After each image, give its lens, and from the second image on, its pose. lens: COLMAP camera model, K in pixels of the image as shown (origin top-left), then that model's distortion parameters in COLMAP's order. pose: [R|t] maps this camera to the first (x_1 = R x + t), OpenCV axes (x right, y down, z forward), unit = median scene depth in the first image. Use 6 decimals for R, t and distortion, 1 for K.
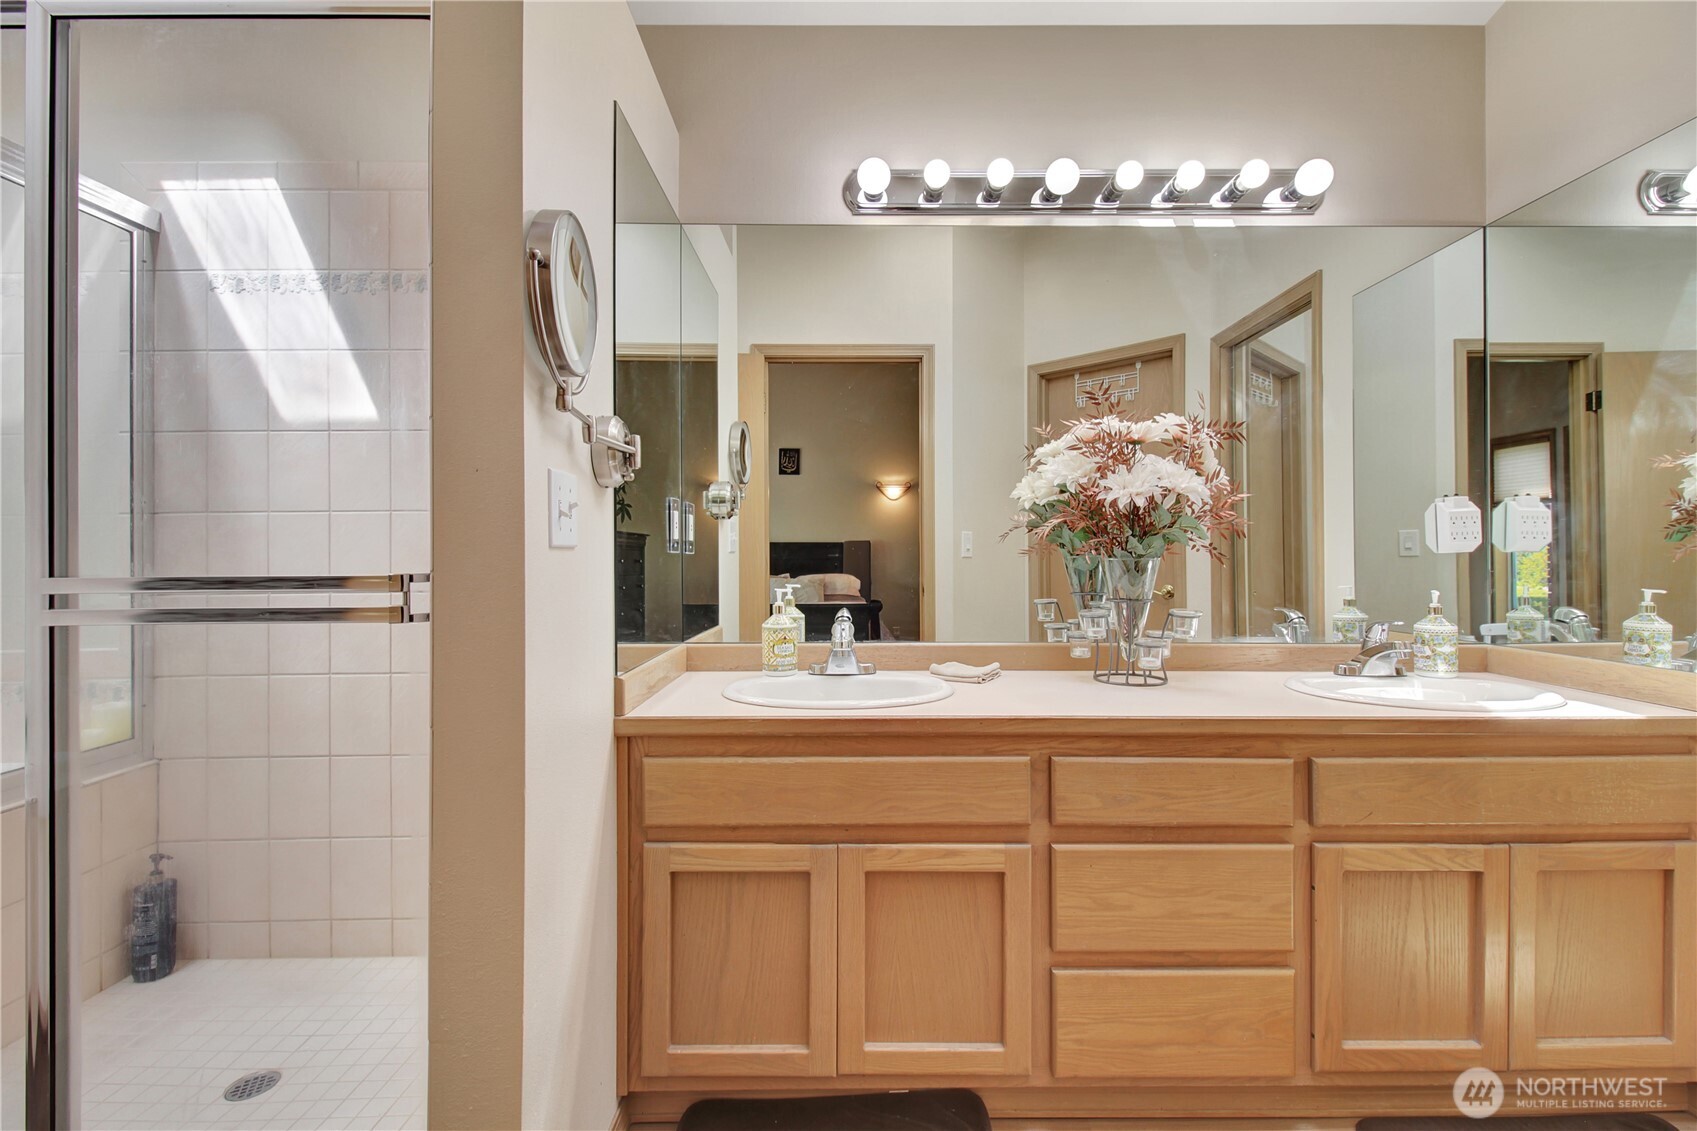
lens RADIAL K [[821.0, 0, 849.0], [0, 821.0, 547.1], [0, 0, 1]] dist [0.035815, -0.014887]
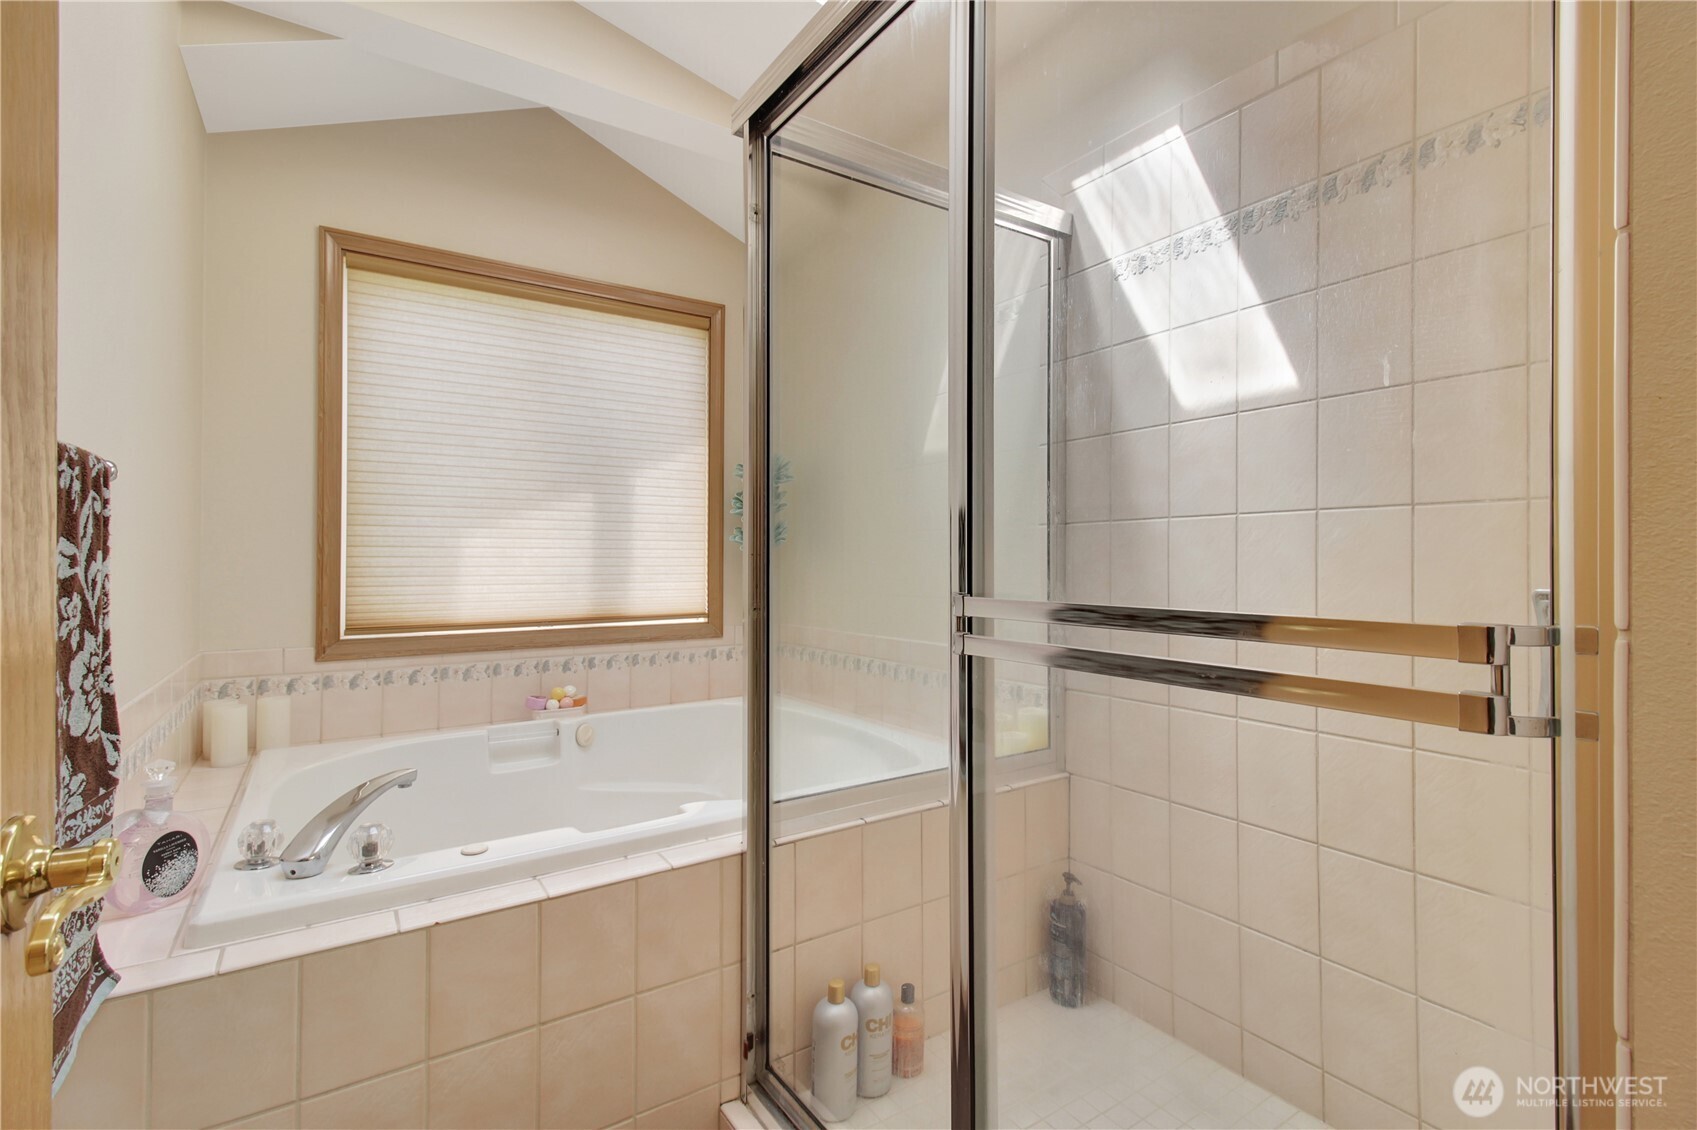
lens RADIAL K [[797.0, 0, 845.2], [0, 797.0, 559.2], [0, 0, 1]] dist [-0.000081, -0.012644]
pose [[0.569987, 0.004661, -0.821640, -0.213483], [0.000277, 0.999983, 0.005865, -0.003569], [0.821654, -0.003571, 0.569976, 0.257260]]
